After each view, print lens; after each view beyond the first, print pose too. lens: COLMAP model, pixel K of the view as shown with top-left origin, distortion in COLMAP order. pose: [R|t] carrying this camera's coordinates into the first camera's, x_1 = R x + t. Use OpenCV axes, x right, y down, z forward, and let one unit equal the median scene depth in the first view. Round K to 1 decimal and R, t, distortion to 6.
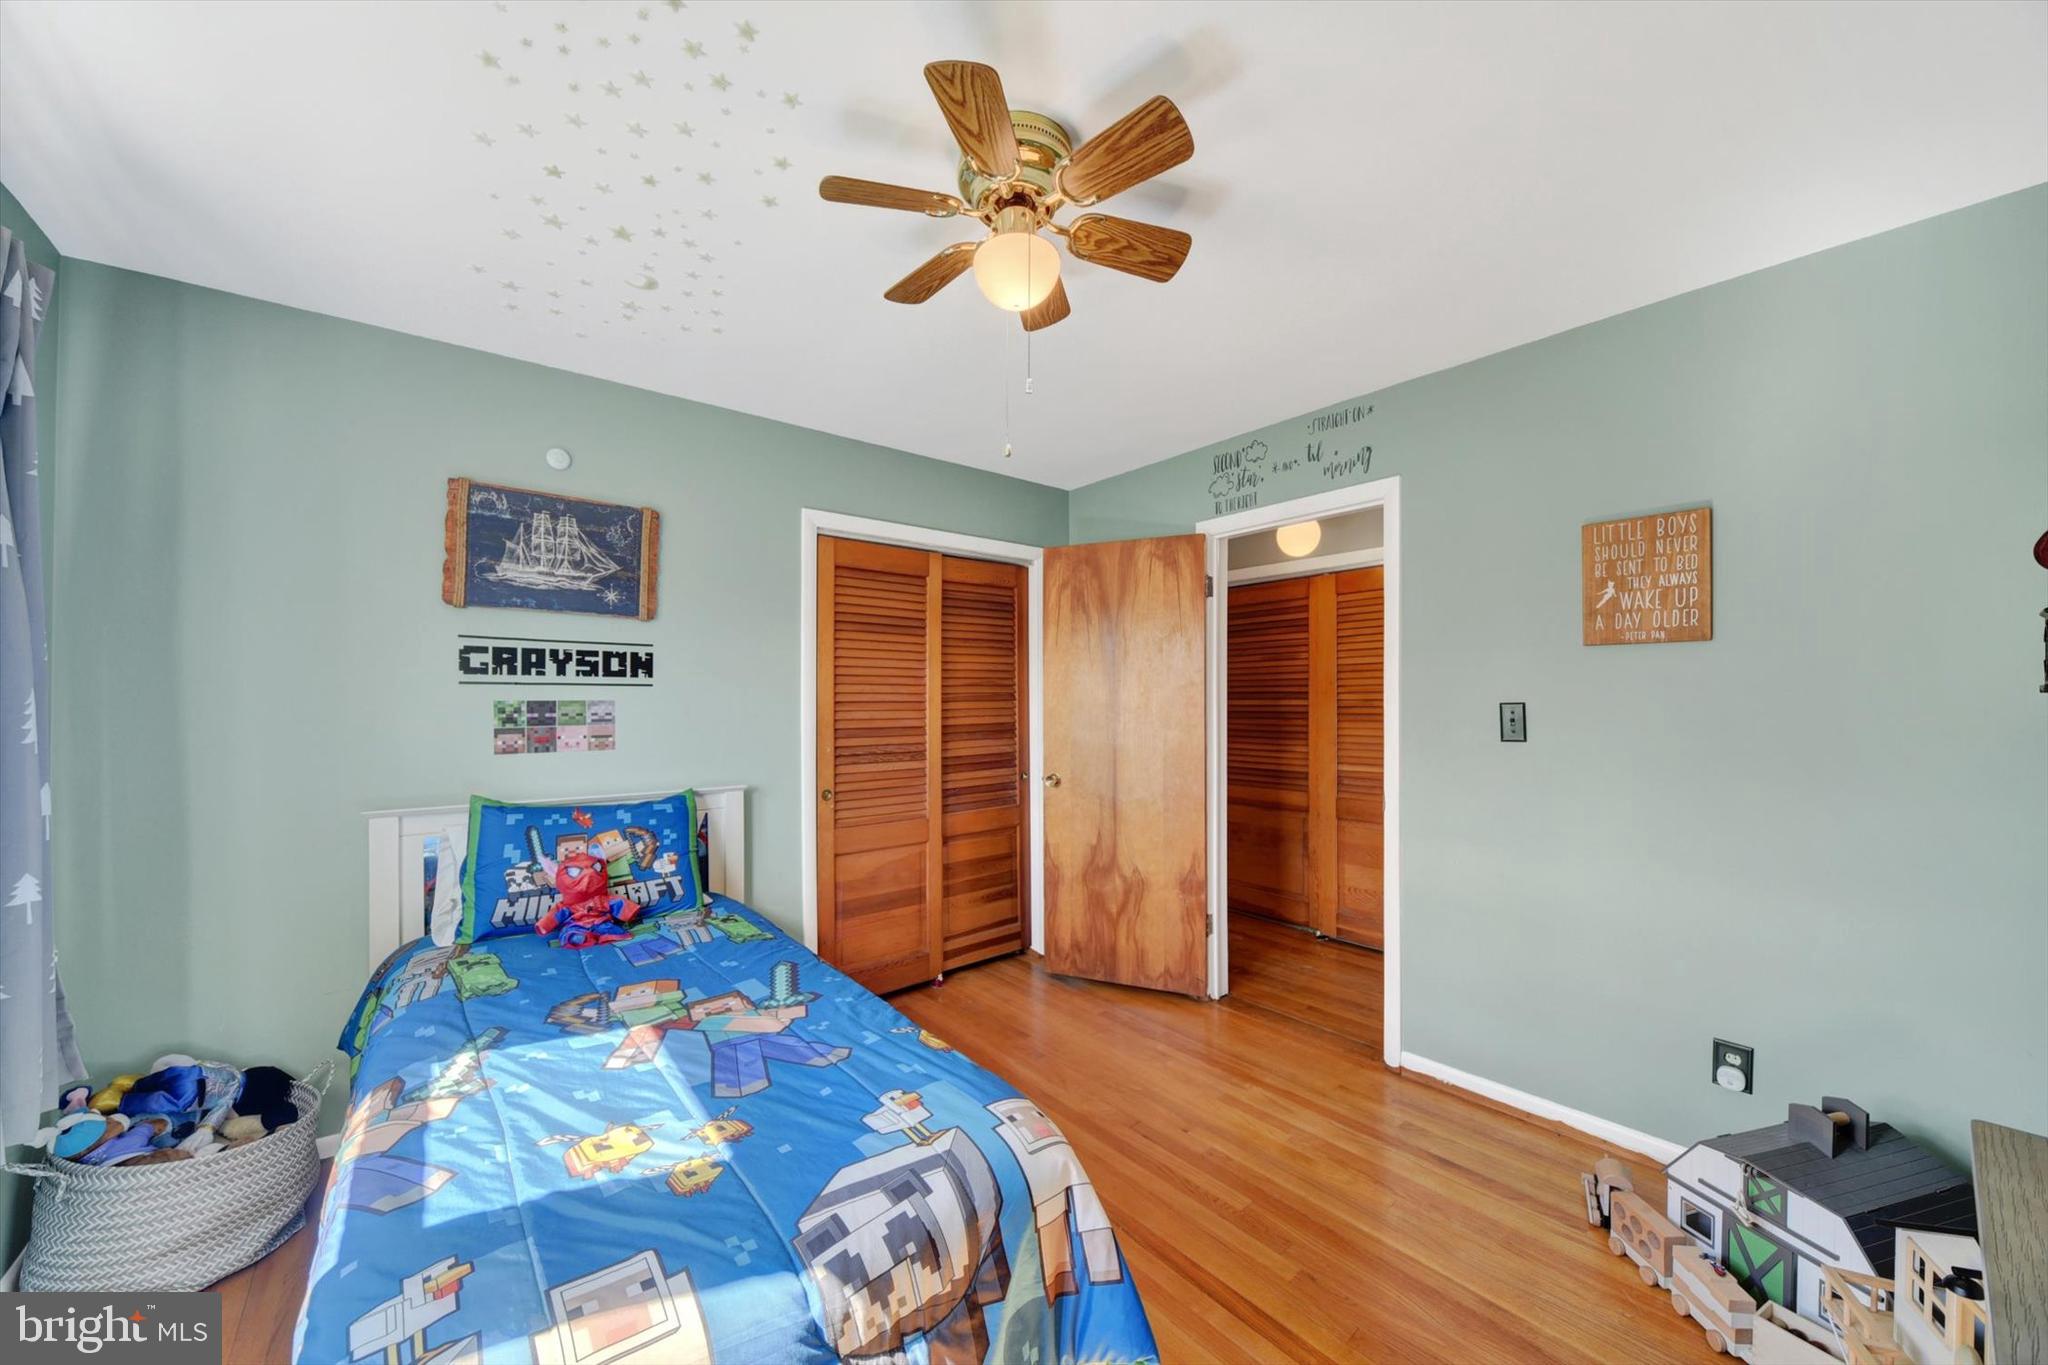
lens RADIAL K [[728.4, 0, 1026.5], [0, 728.4, 687.1], [0, 0, 1]] dist [-0.011217, -0.000482]
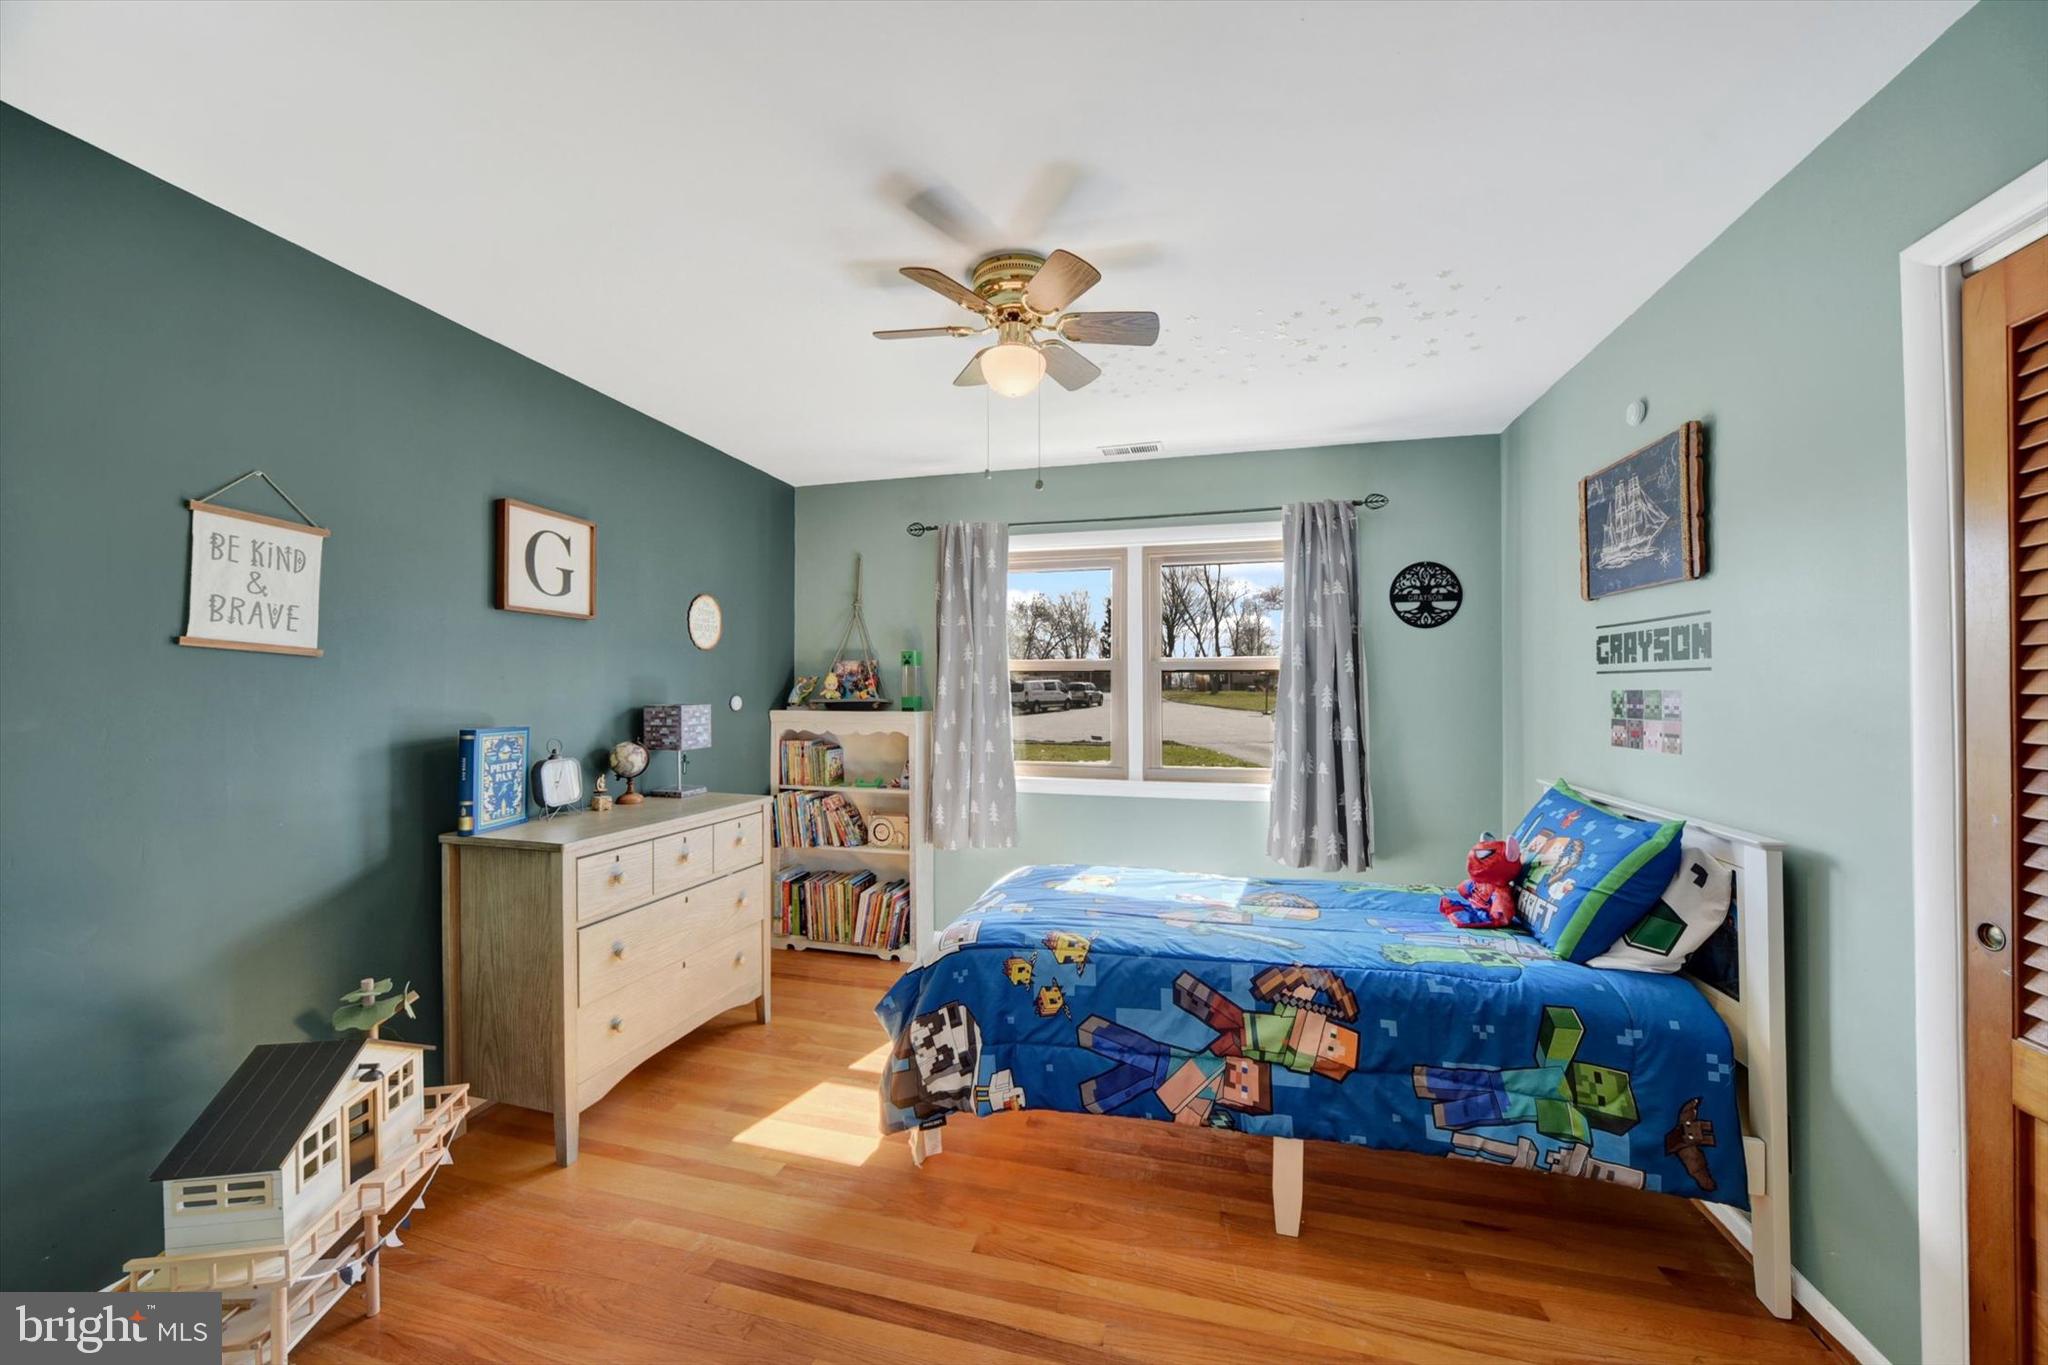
lens RADIAL K [[728.4, 0, 1029.1], [0, 728.4, 688.4], [0, 0, 1]] dist [-0.011217, -0.000482]
pose [[-0.809887, 0.003037, -0.586578, 0.449522], [0.016699, 0.999701, -0.017881, 0.019390], [0.586348, -0.024277, -0.809695, 1.257676]]
